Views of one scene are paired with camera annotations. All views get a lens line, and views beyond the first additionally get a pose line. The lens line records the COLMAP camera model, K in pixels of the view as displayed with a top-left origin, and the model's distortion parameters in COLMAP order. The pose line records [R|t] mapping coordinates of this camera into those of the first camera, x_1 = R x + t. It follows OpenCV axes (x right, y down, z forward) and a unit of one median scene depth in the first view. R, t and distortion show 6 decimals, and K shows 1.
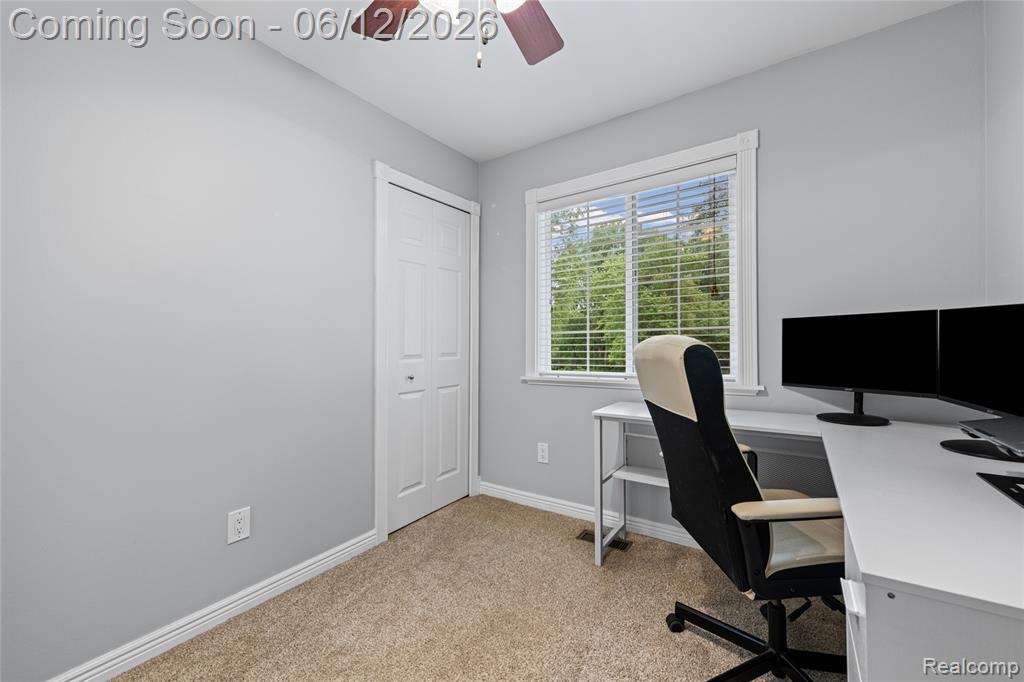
lens RADIAL K [[405.9, 0, 513.2], [0, 405.9, 338.2], [0, 0, 1]] dist [0.014301, -0.001796]
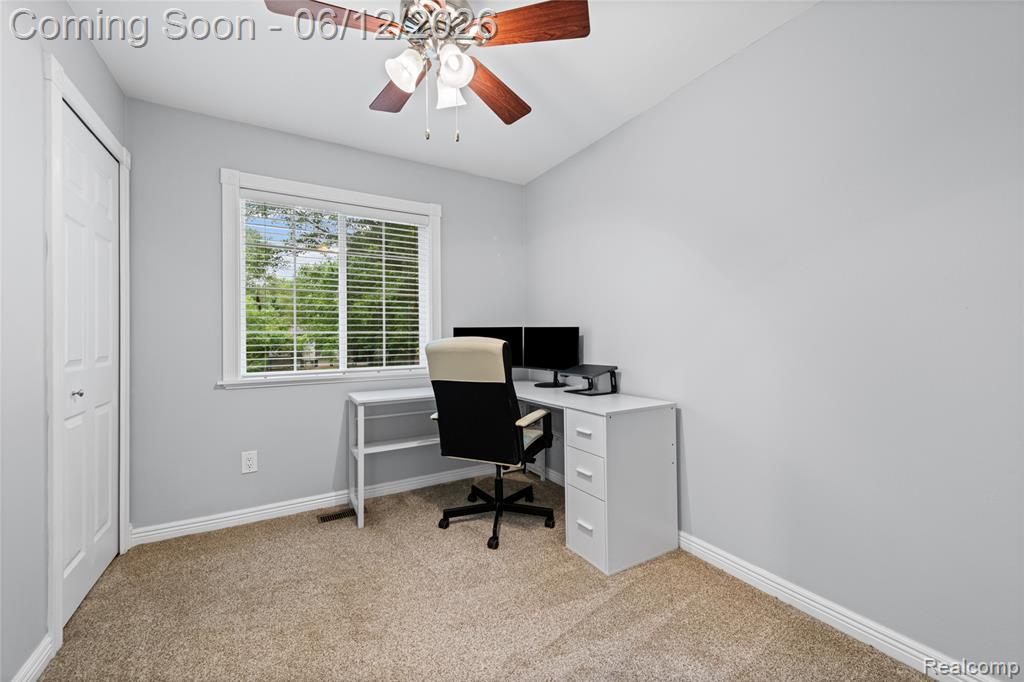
lens RADIAL K [[405.9, 0, 507.7], [0, 405.9, 343.1], [0, 0, 1]] dist [0.014301, -0.001796]
pose [[0.441760, 0.003491, 0.897127, -0.553031], [-0.006570, 0.999978, -0.000655, 0.010414], [-0.897109, -0.005605, 0.441773, 0.072517]]
